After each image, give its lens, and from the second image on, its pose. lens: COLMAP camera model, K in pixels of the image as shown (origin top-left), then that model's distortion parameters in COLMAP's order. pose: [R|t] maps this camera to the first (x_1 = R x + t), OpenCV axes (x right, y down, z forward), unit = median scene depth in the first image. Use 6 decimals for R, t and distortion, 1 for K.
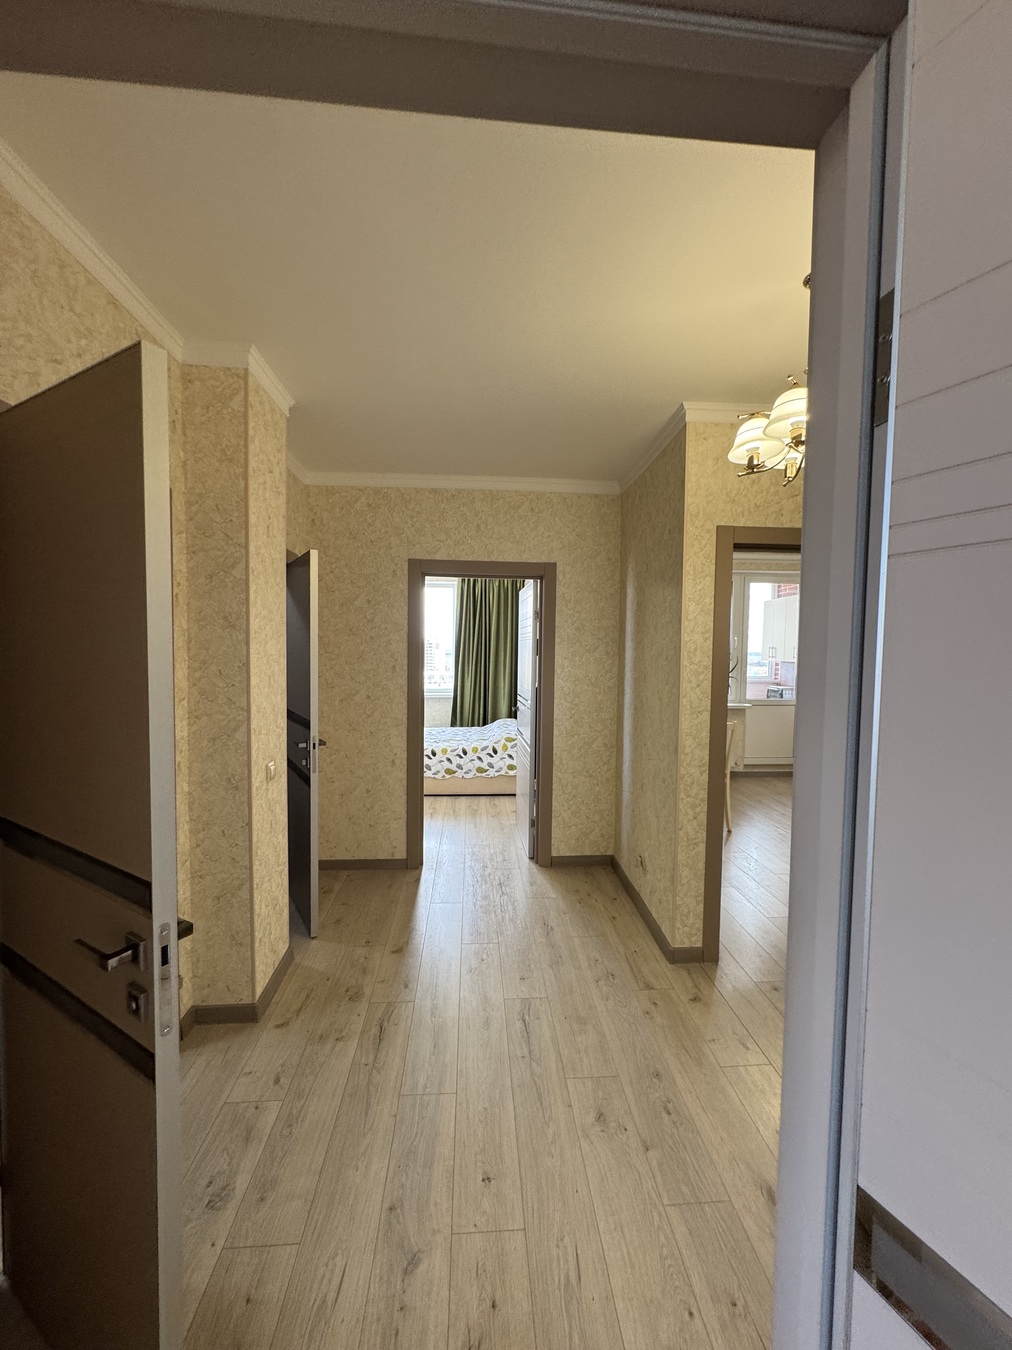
lens RADIAL K [[536.1, 0, 508.7], [0, 536.1, 672.6], [0, 0, 1]] dist [-0.000134, -0.000113]
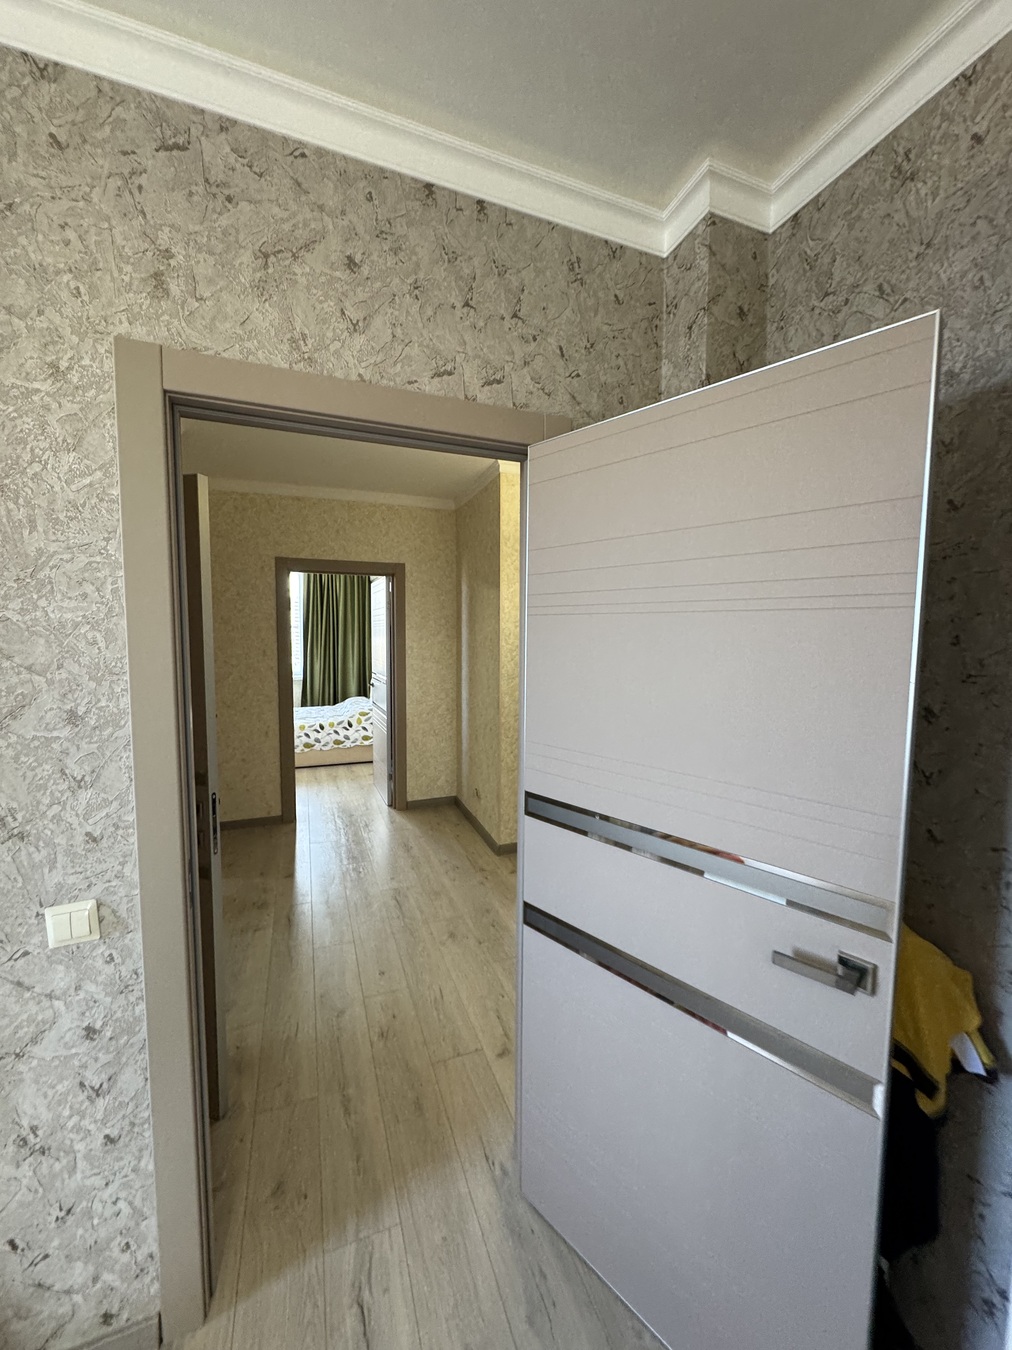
lens RADIAL K [[536.1, 0, 508.7], [0, 536.1, 672.6], [0, 0, 1]] dist [-0.000134, -0.000113]
pose [[0.955976, -0.030382, 0.291867, -0.050438], [0.020242, 0.999084, 0.037701, 0.003465], [-0.292745, -0.030133, 0.955716, -0.254332]]
